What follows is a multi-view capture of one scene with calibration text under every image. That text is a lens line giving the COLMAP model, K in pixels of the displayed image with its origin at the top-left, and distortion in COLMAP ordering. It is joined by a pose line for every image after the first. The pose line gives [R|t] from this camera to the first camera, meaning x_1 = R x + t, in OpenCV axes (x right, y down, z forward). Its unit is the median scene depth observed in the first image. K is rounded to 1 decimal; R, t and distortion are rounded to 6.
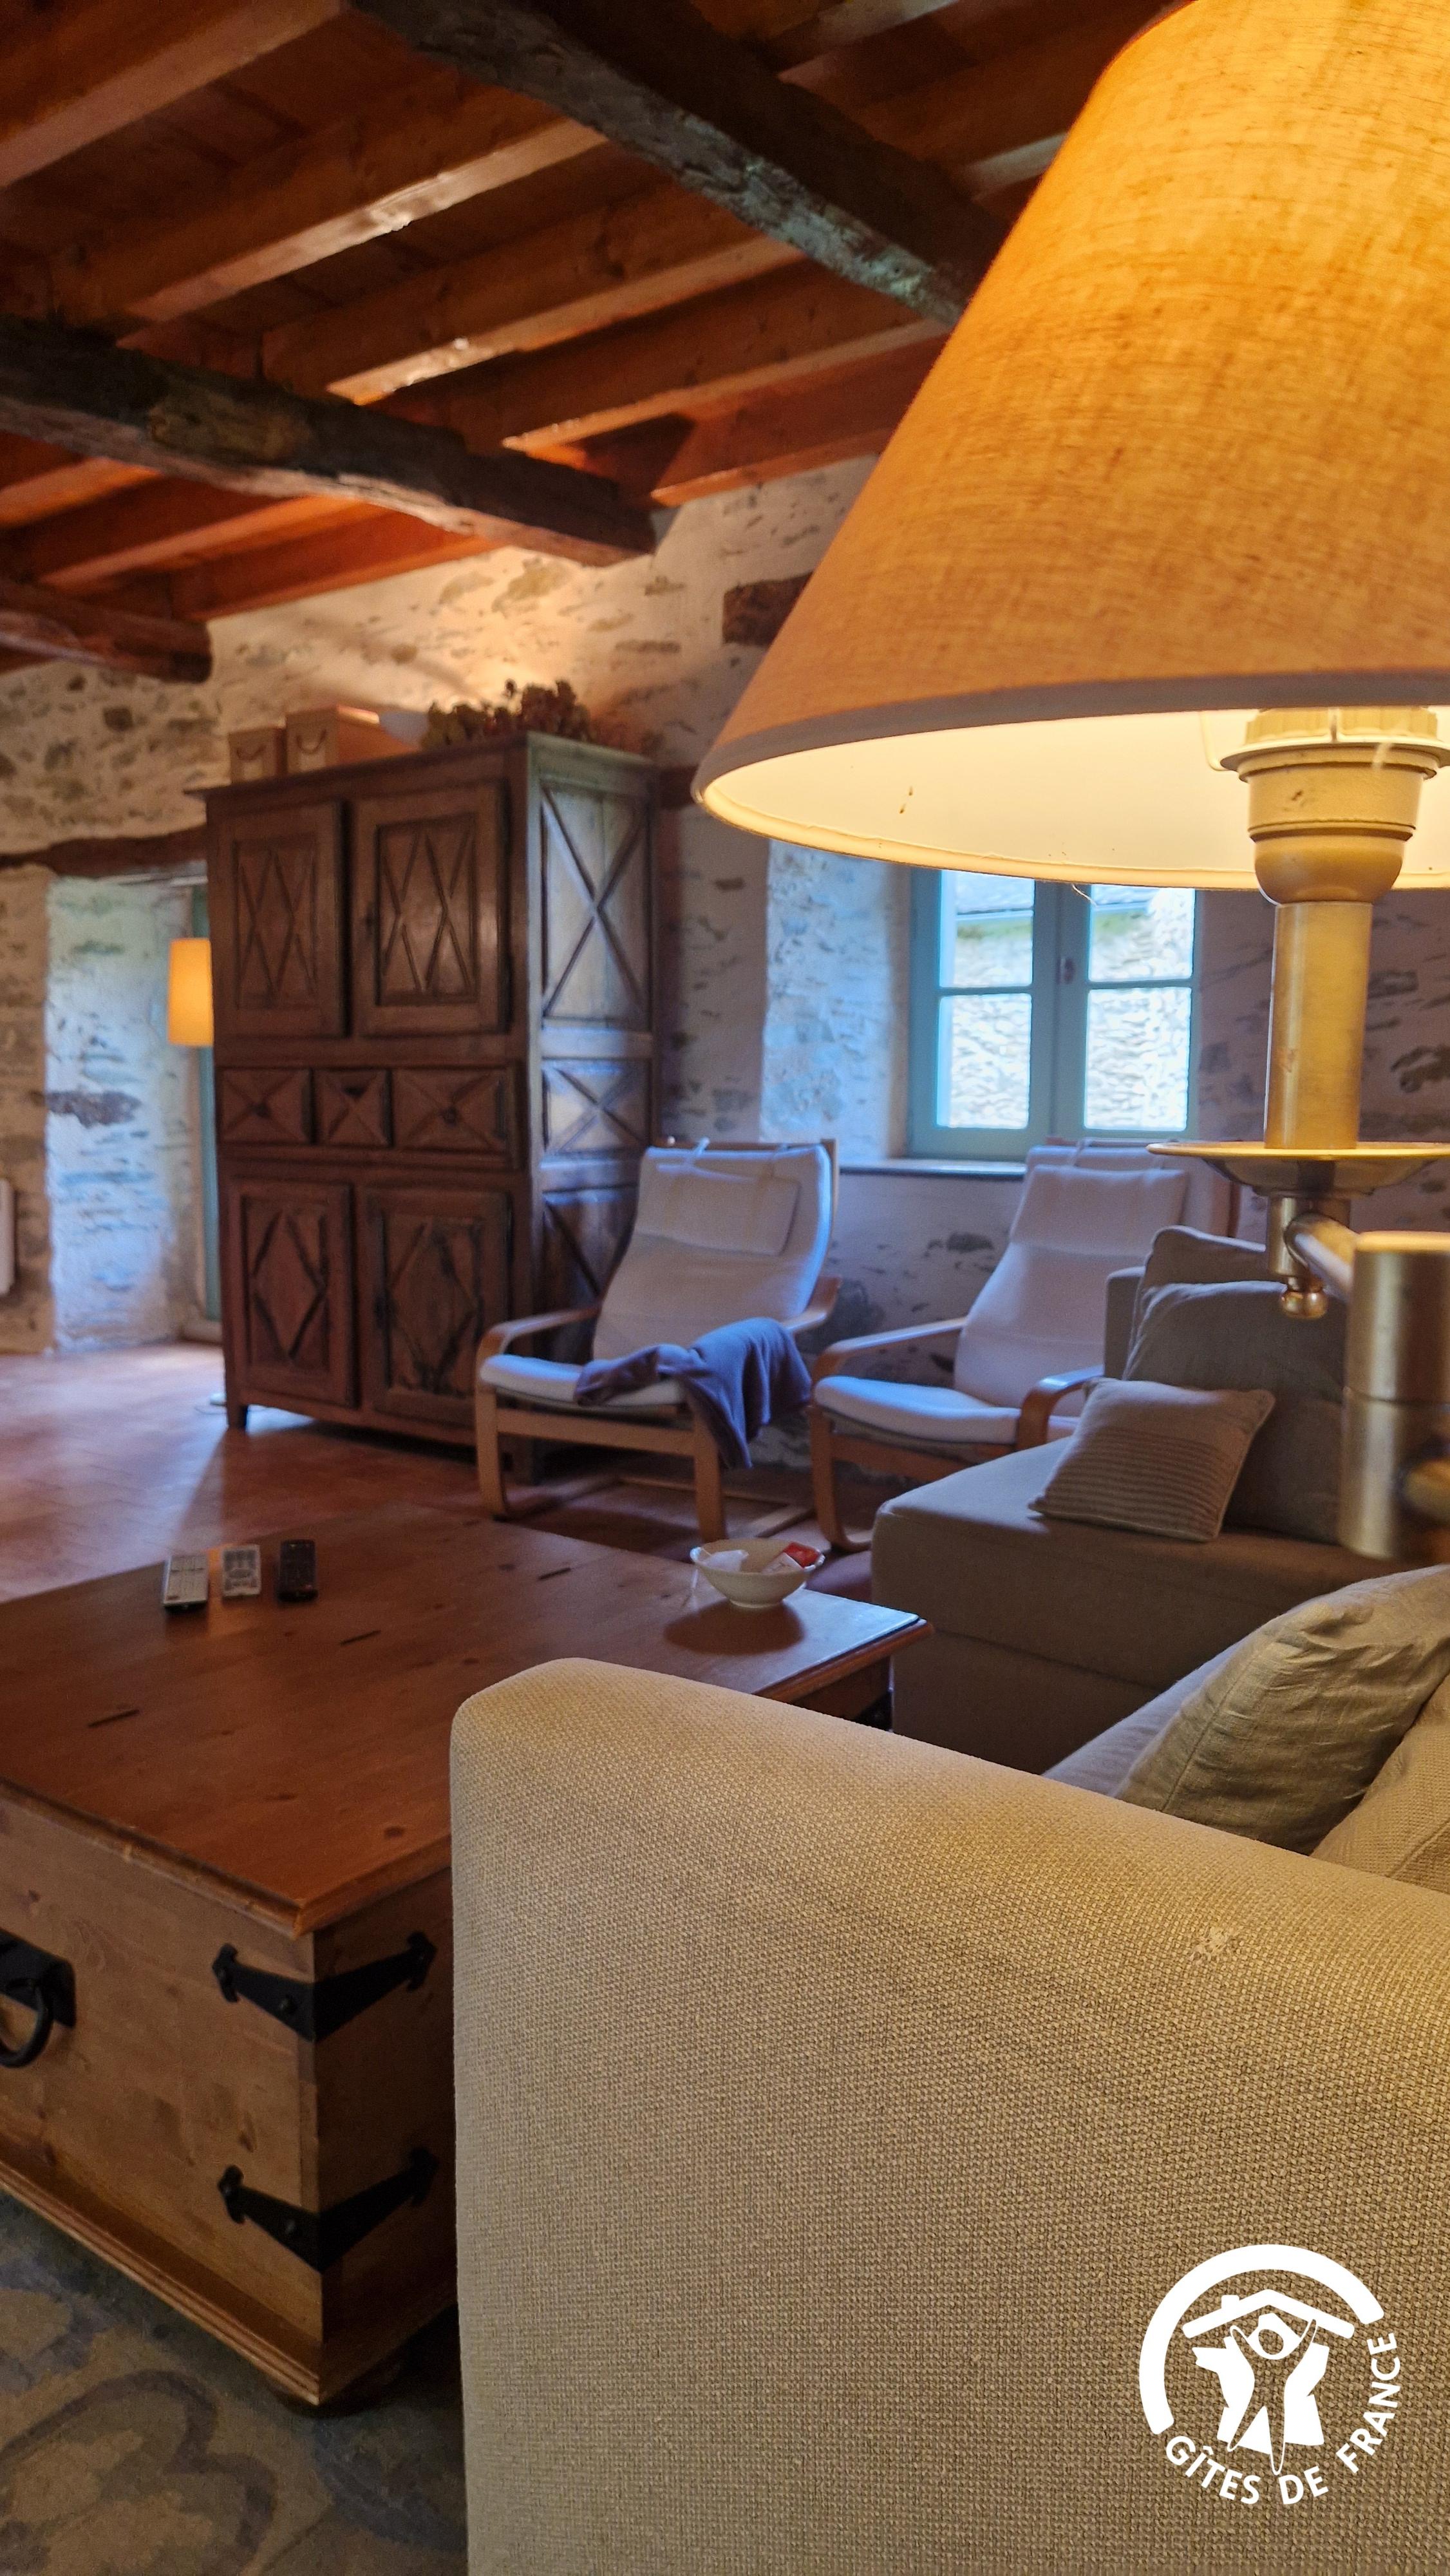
lens RADIAL K [[1737.4, 0, 718.9], [0, 1737.4, 1278.0], [0, 0, 1]] dist [0.084648, -0.089950]
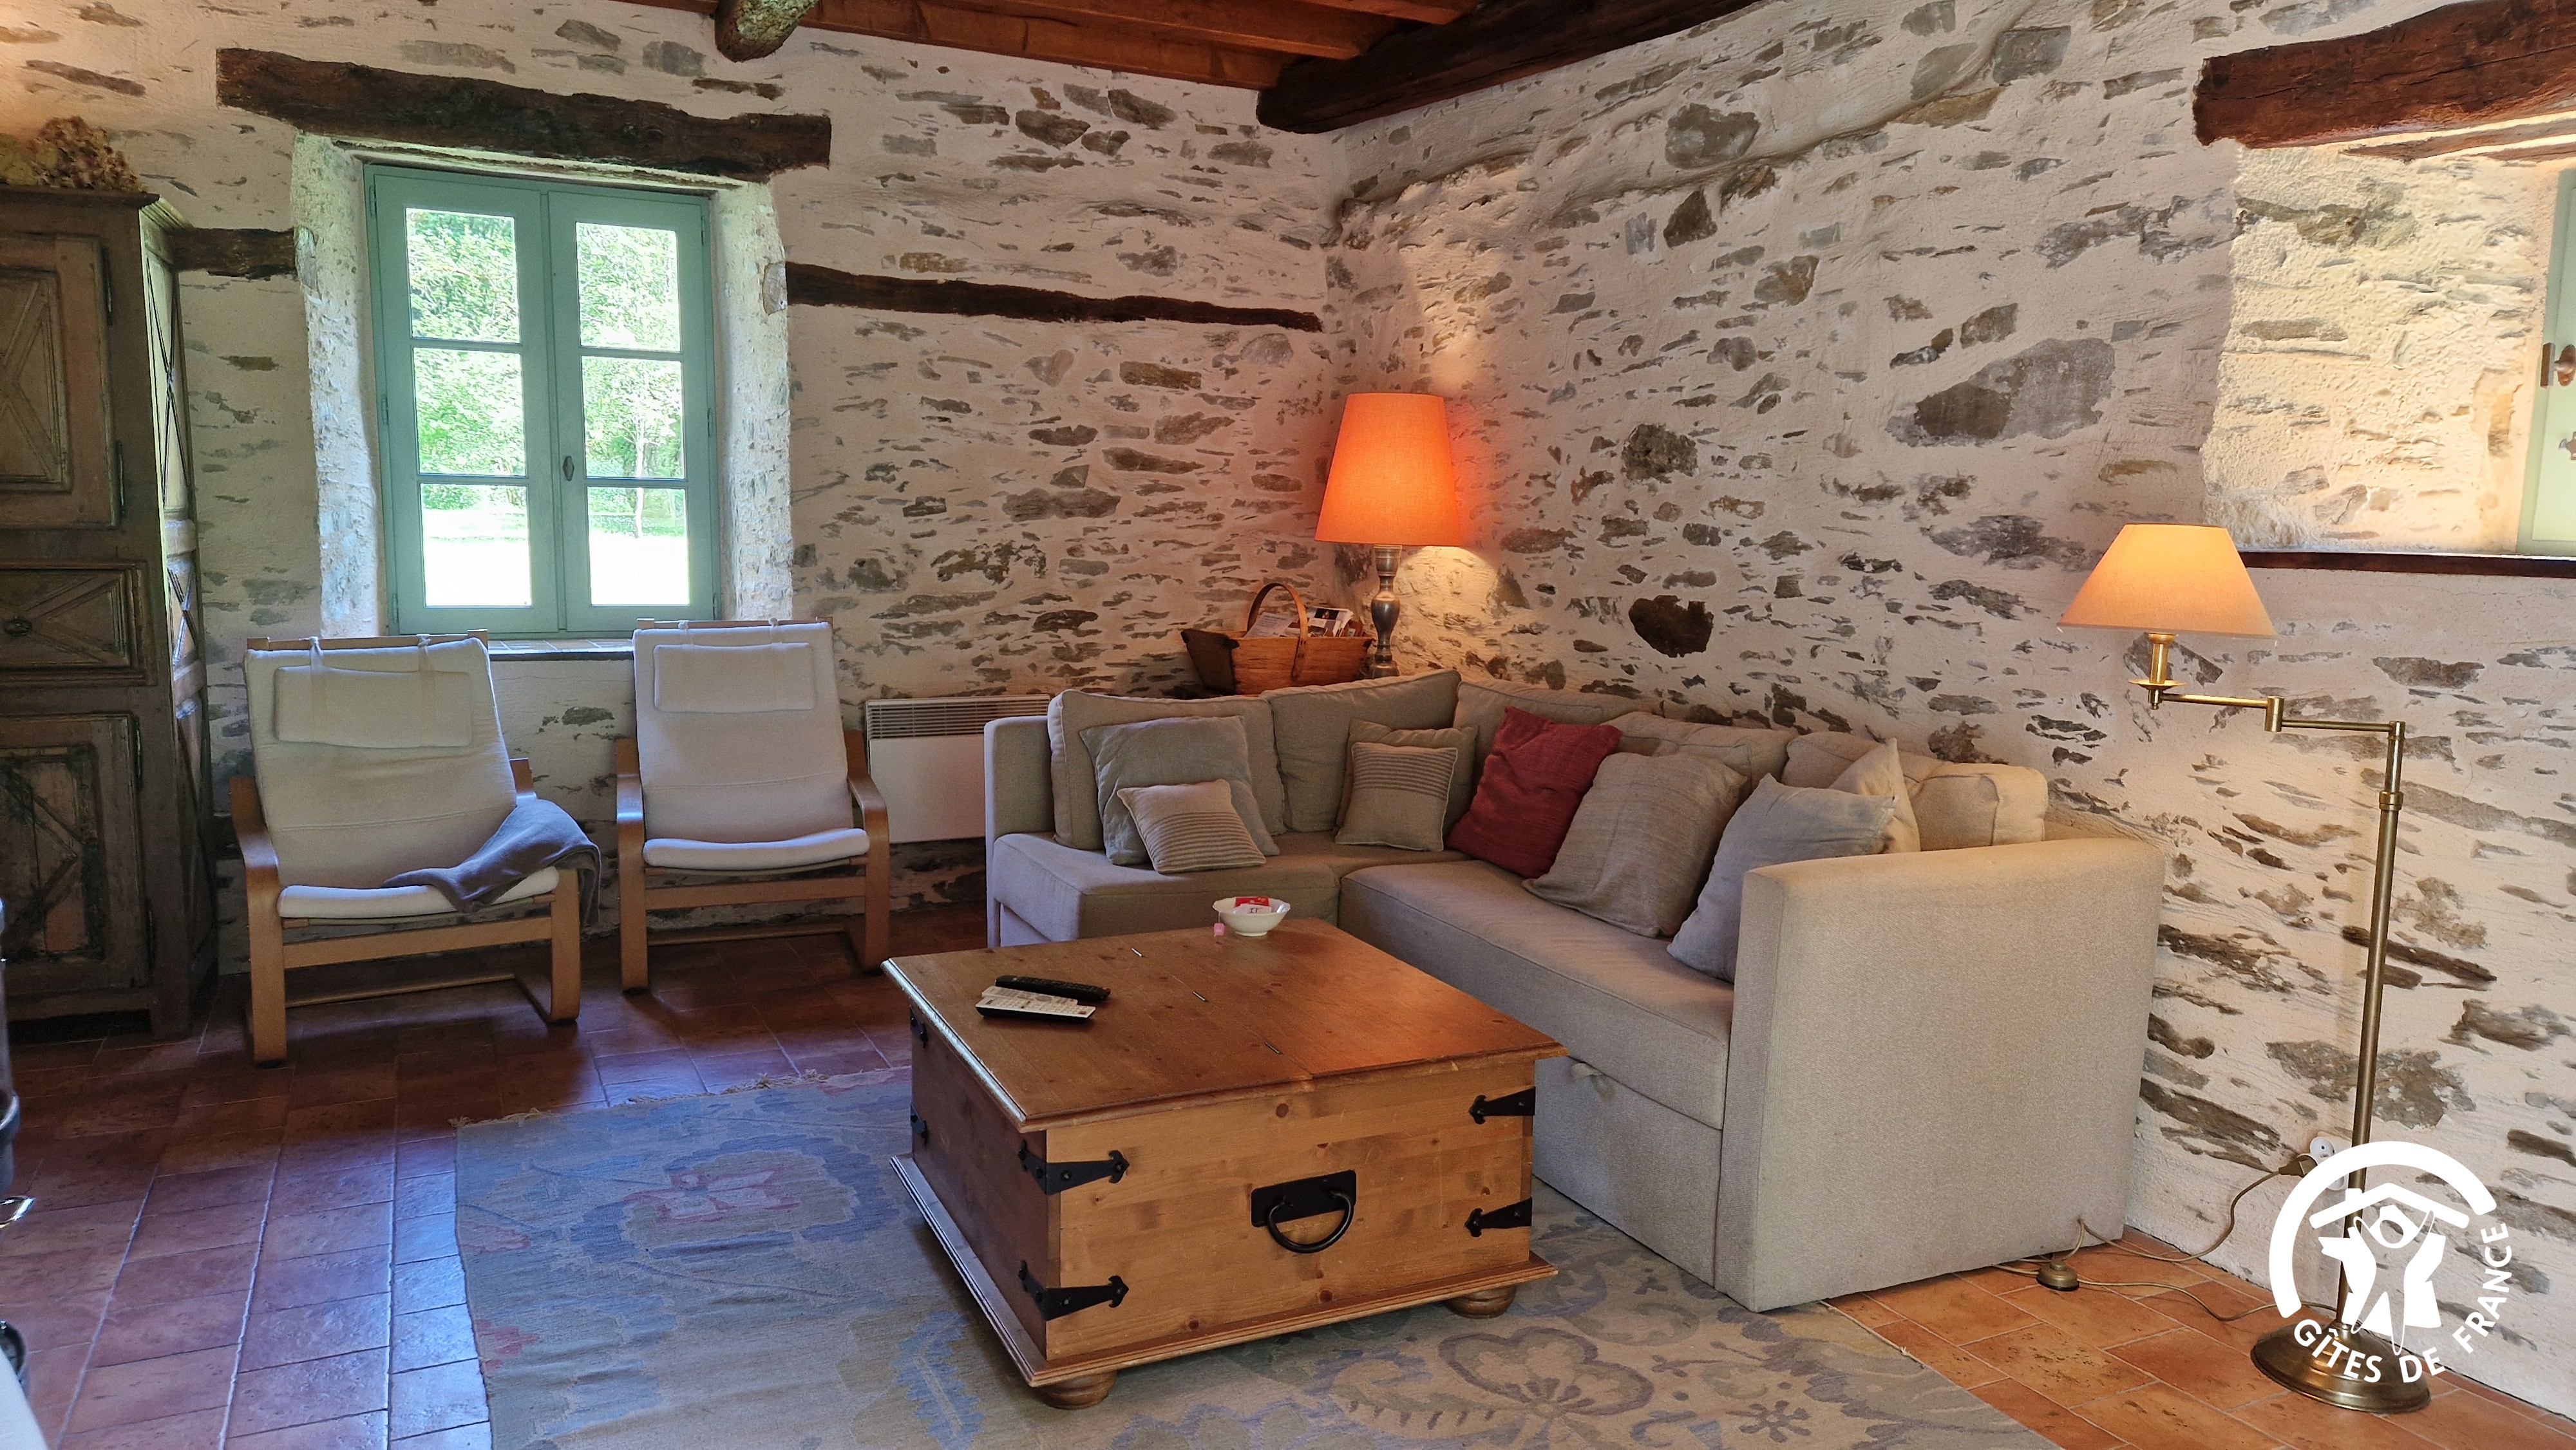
lens RADIAL K [[1711.4, 0, 1275.5], [0, 1711.4, 730.7], [0, 0, 1]] dist [0.087718, -0.082853]
pose [[0.450491, -0.110072, 0.885969, -0.592056], [0.082200, 0.993269, 0.081606, -0.059712], [-0.888989, 0.036063, 0.456507, 0.087891]]
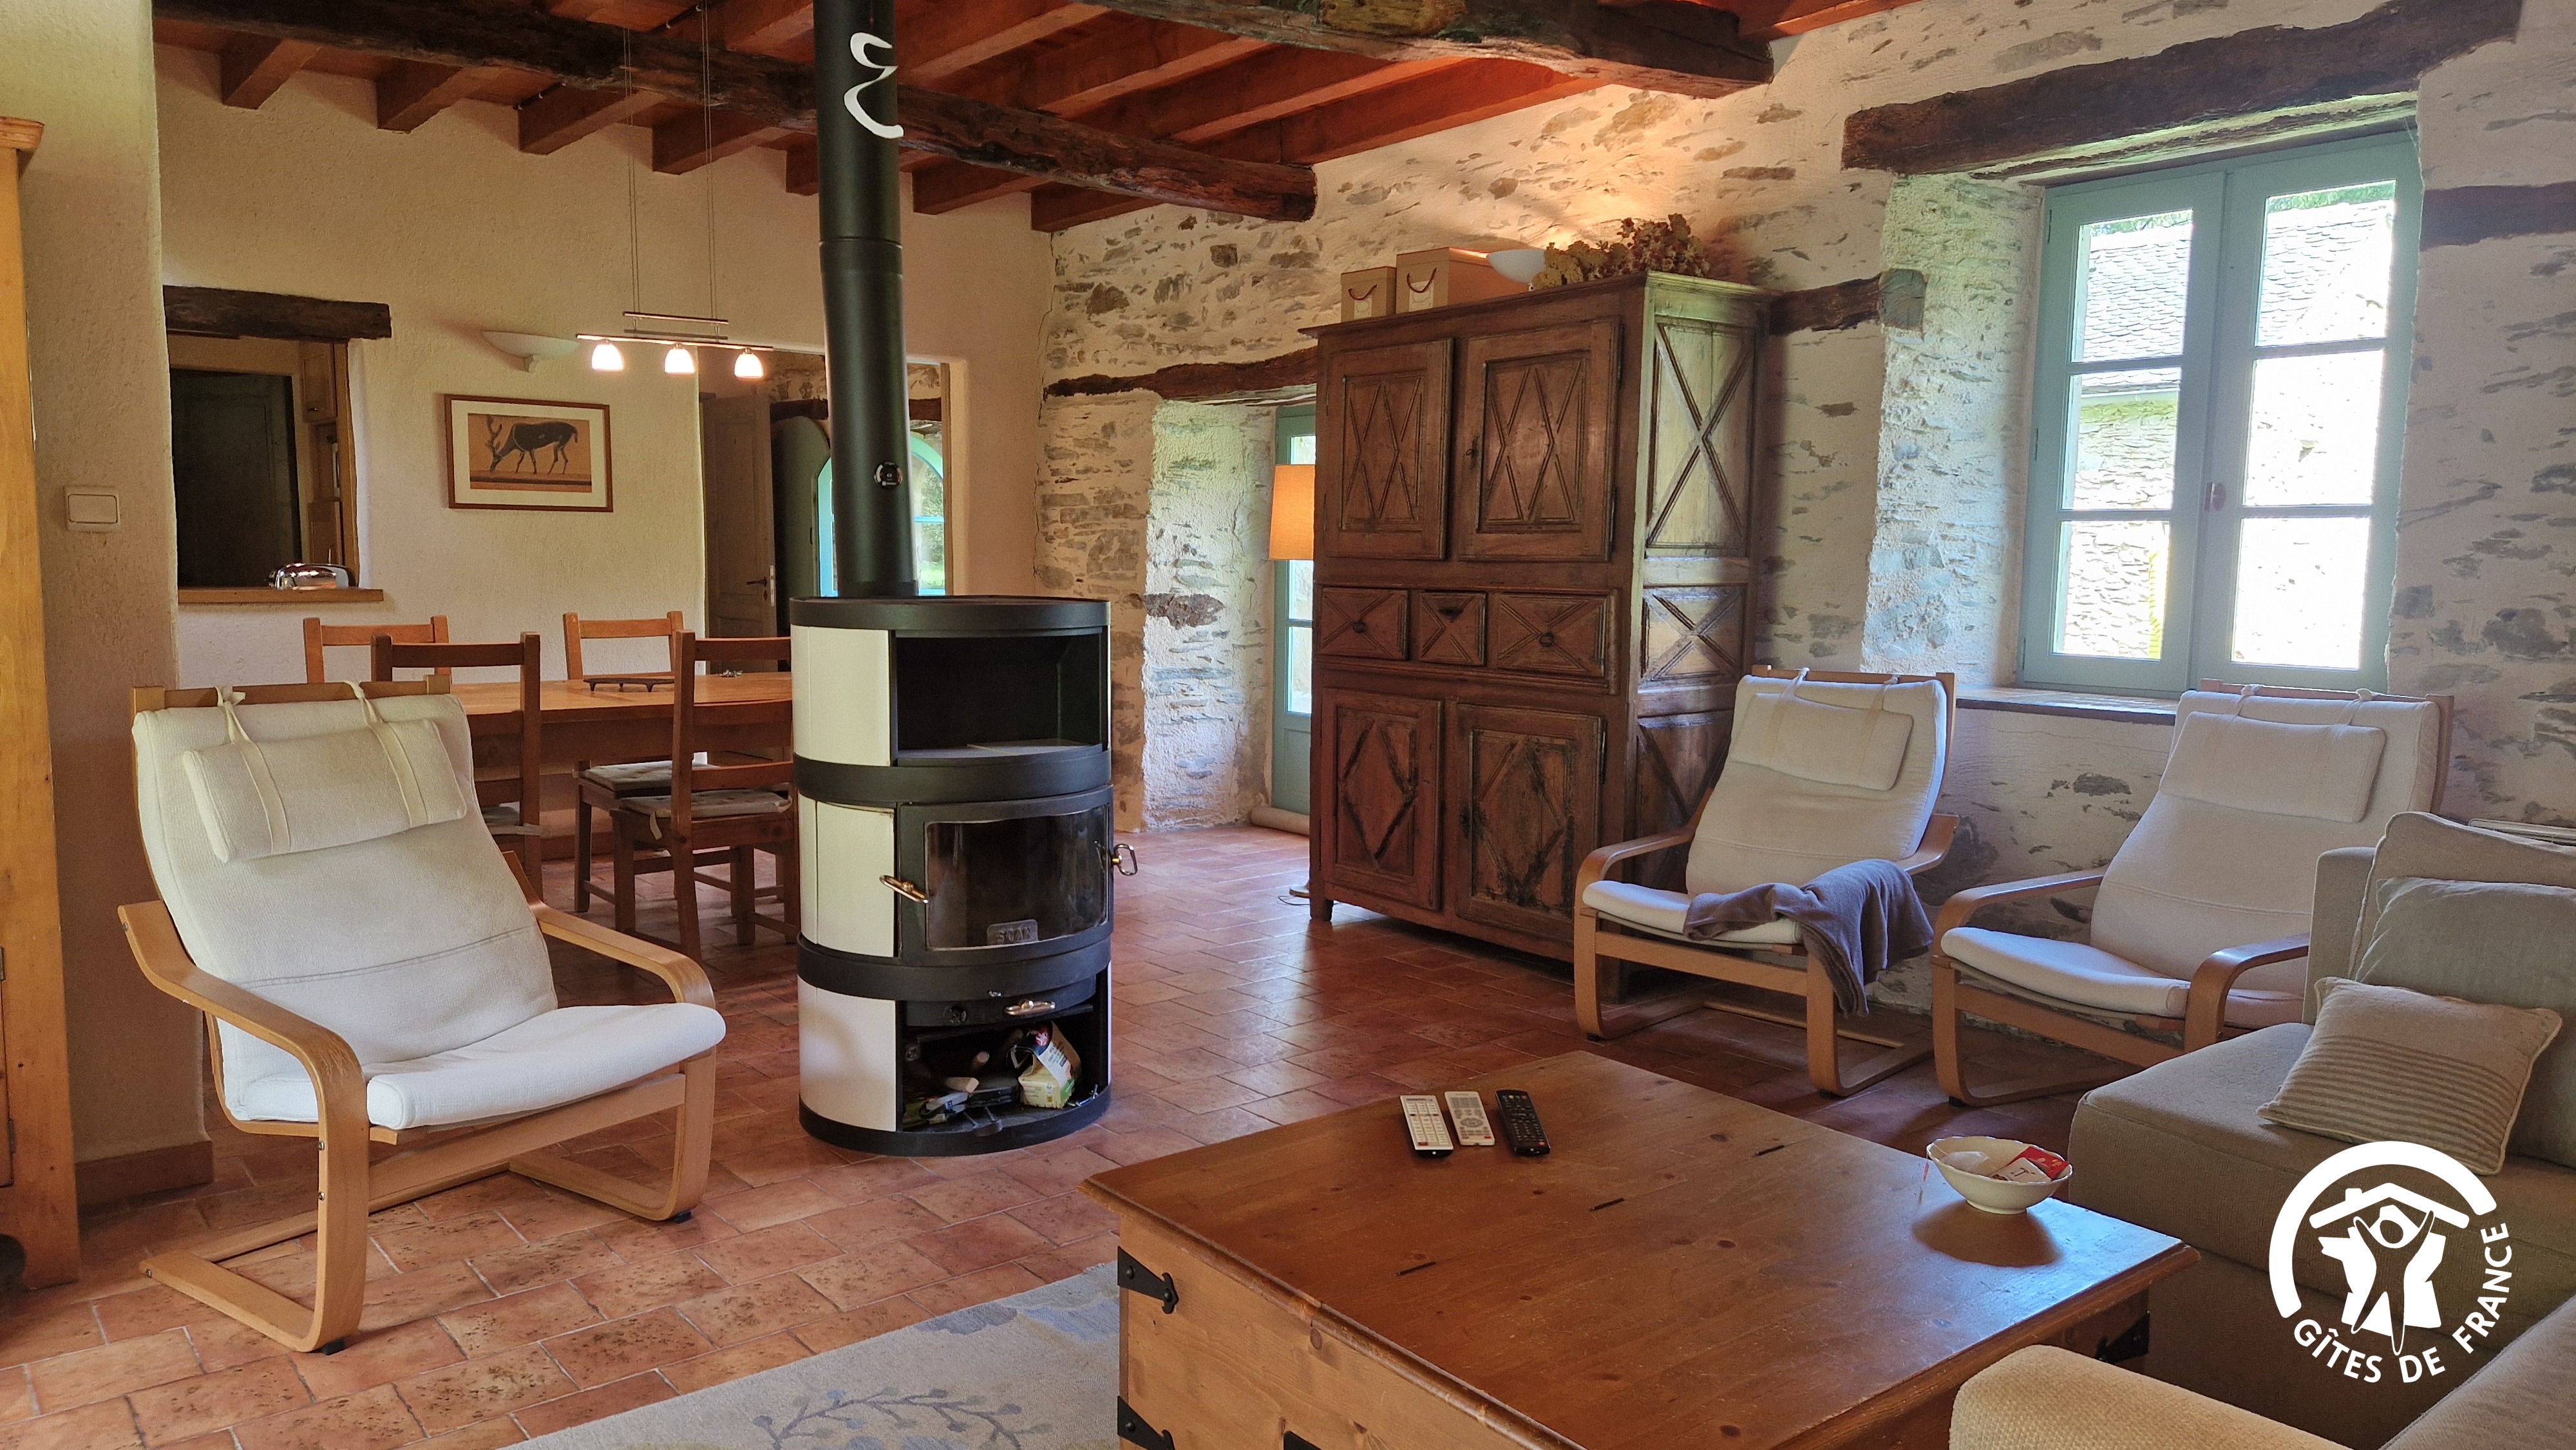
lens RADIAL K [[1711.4, 0, 1275.5], [0, 1711.4, 730.7], [0, 0, 1]] dist [0.087718, -0.082853]
pose [[0.970761, 0.033764, -0.237662, -0.063433], [-0.035631, 0.999359, -0.003561, -0.027952], [0.237390, 0.011925, 0.971341, -0.027447]]
